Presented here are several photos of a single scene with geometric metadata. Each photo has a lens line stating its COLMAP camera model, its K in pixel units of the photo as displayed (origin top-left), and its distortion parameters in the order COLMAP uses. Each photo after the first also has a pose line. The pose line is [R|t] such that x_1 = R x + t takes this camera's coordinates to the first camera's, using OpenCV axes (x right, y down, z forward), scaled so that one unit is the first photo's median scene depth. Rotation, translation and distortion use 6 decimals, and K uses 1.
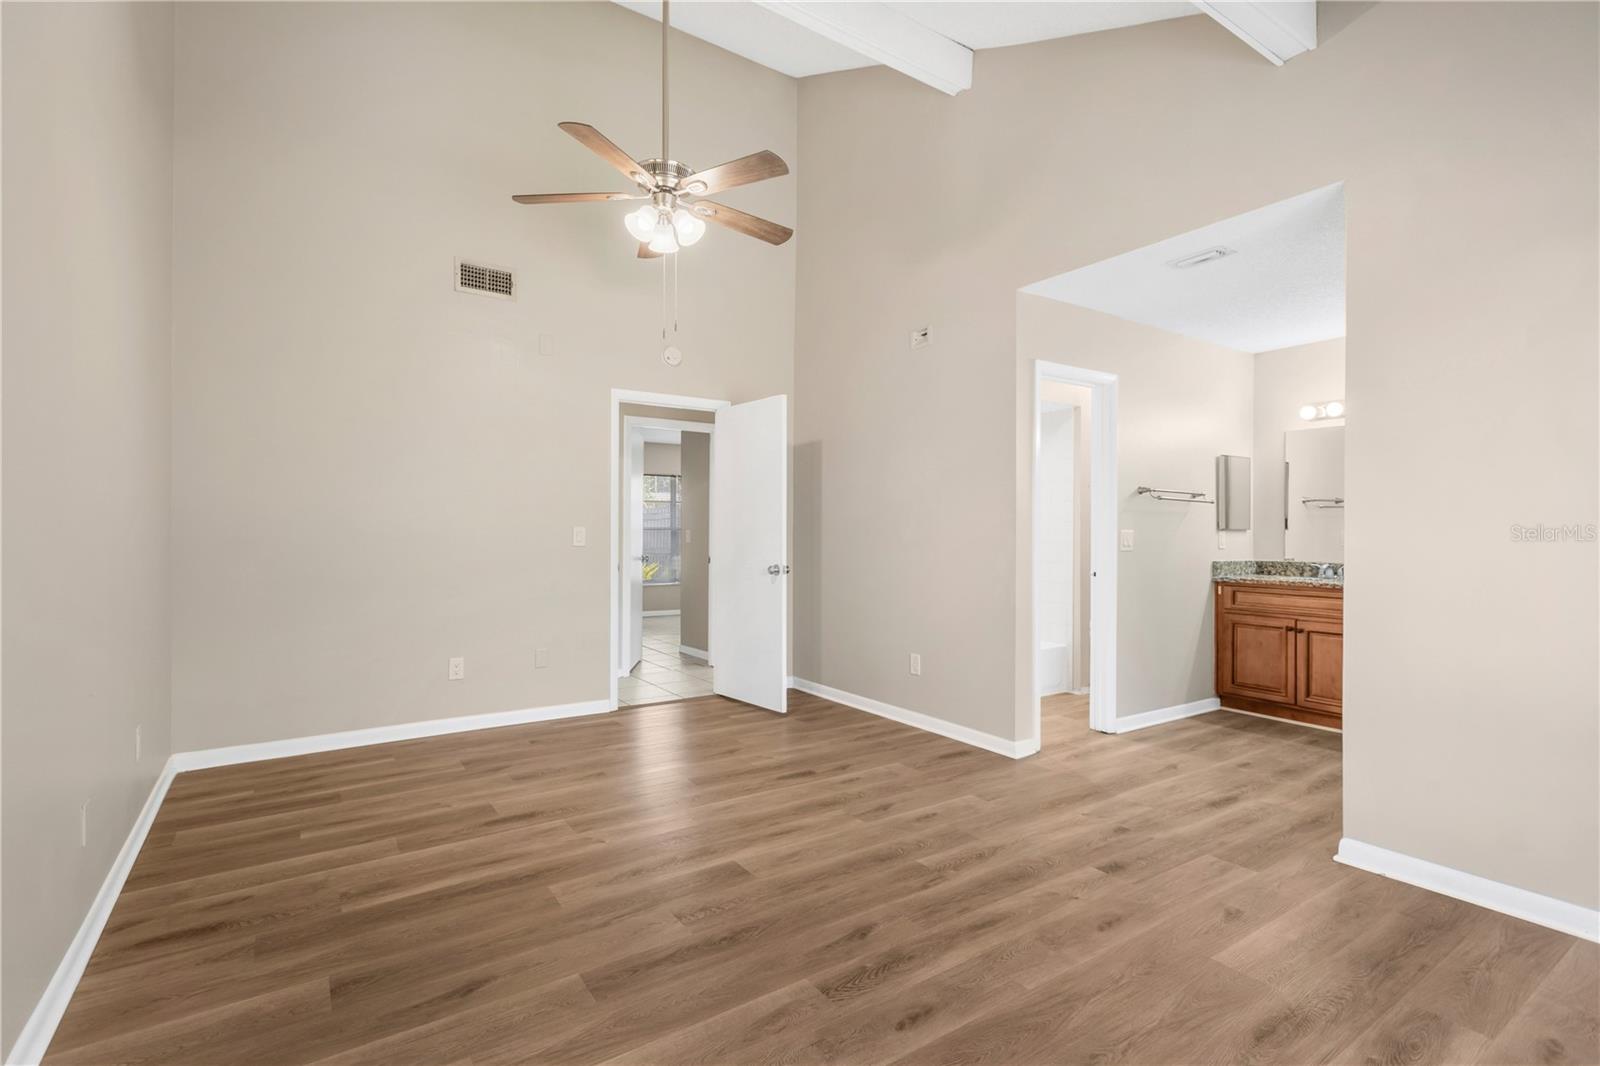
lens RADIAL K [[748.1, 0, 794.9], [0, 748.1, 531.6], [0, 0, 1]] dist [0.014463, -0.005271]
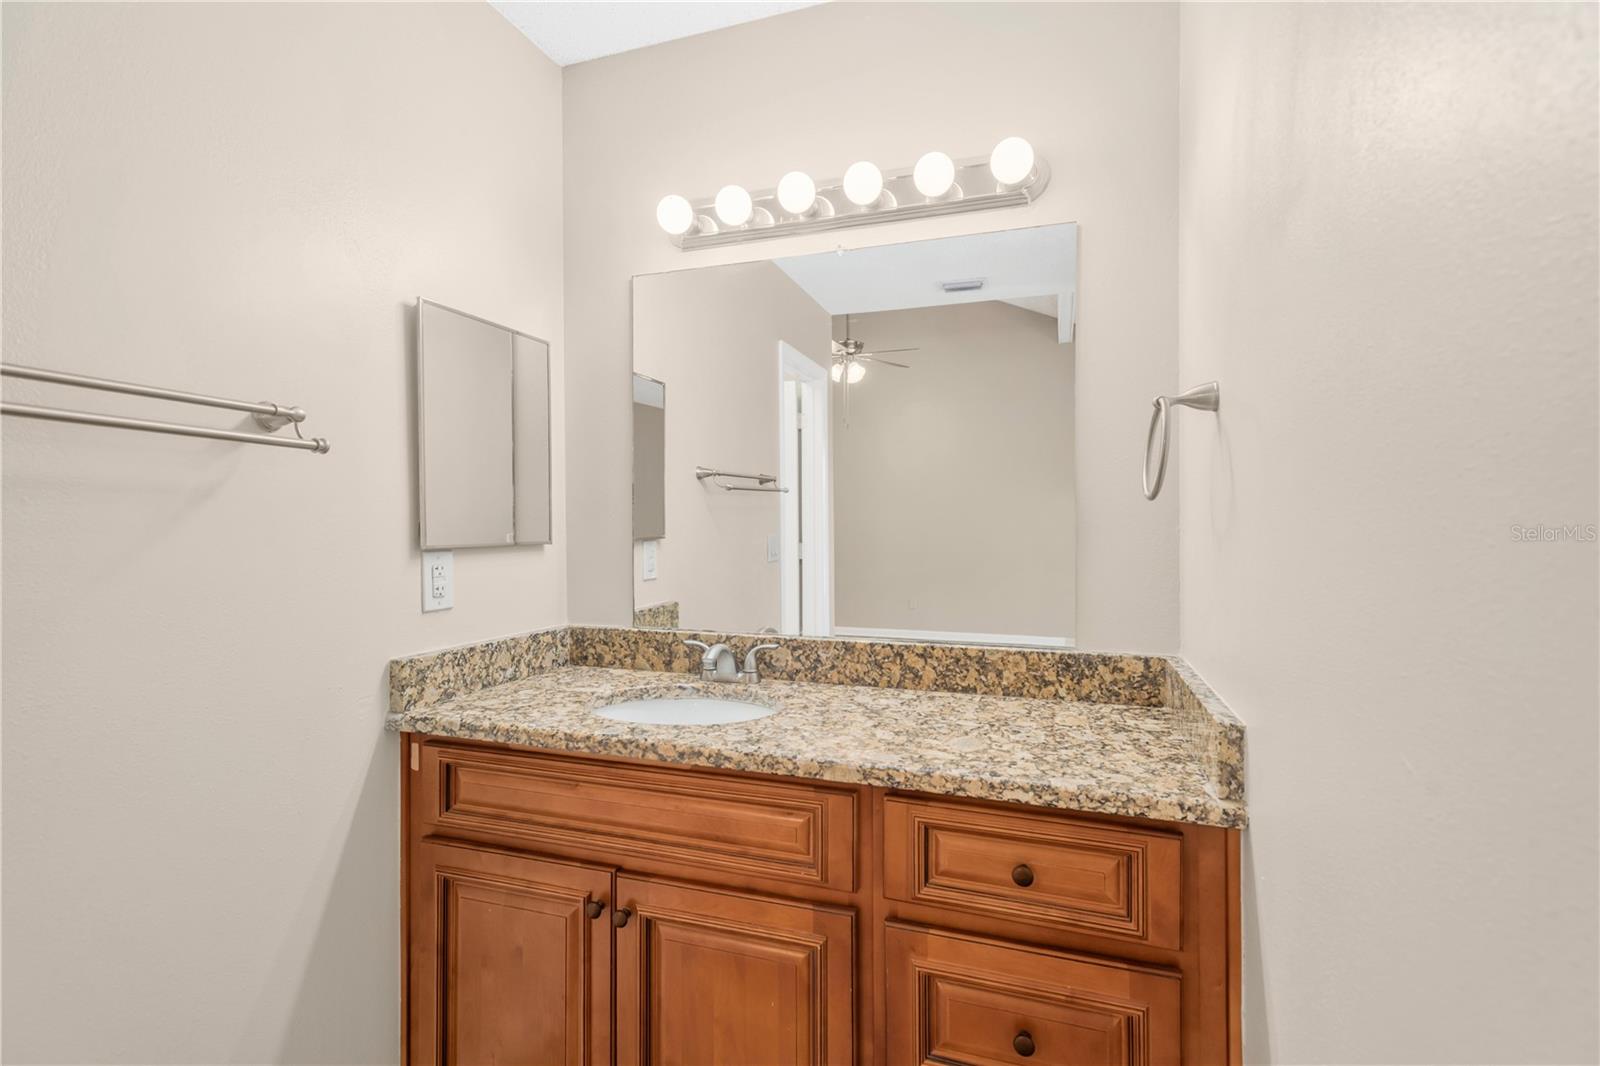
lens RADIAL K [[748.1, 0, 800.5], [0, 748.1, 521.9], [0, 0, 1]] dist [0.014463, -0.005271]
pose [[0.797940, -0.006862, 0.602698, 0.643140], [0.005258, 0.999976, 0.004423, -0.018336], [-0.602715, -0.000360, 0.797957, 0.852511]]
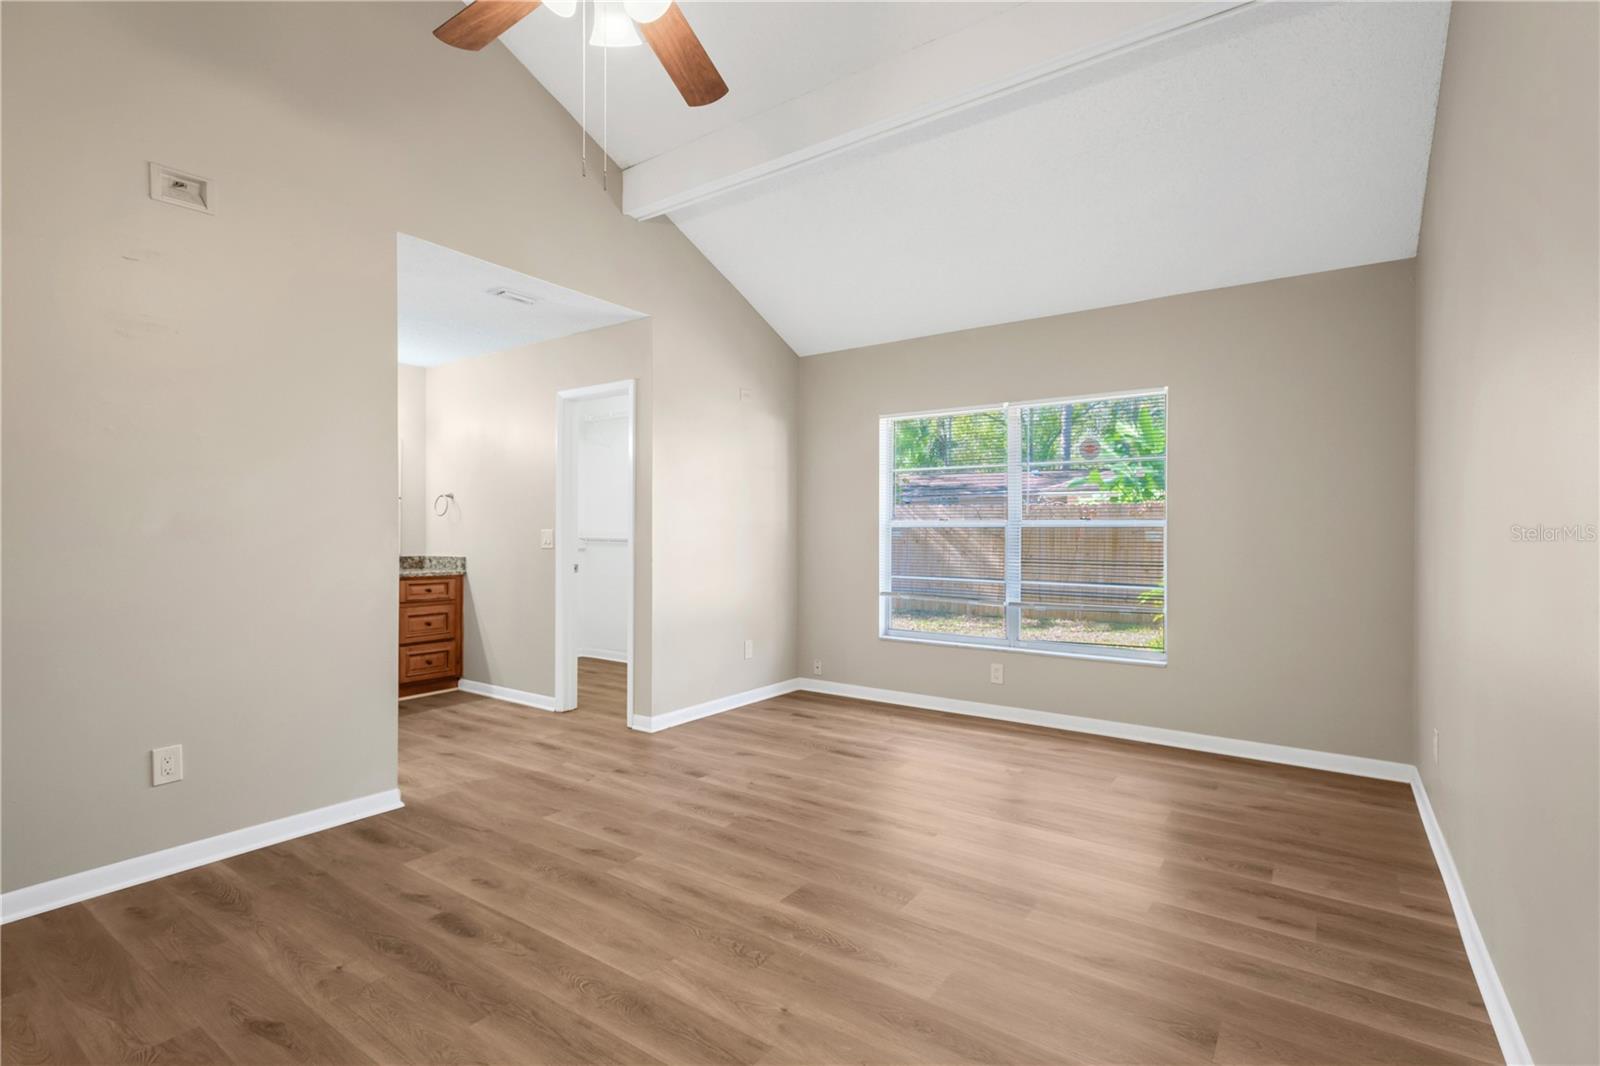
lens RADIAL K [[748.1, 0, 794.3], [0, 748.1, 538.4], [0, 0, 1]] dist [0.014463, -0.005271]
pose [[-0.358940, -0.013608, 0.933262, -0.627821], [-0.009012, 0.999898, 0.011114, -0.006115], [-0.933317, -0.004421, -0.359026, 0.889520]]
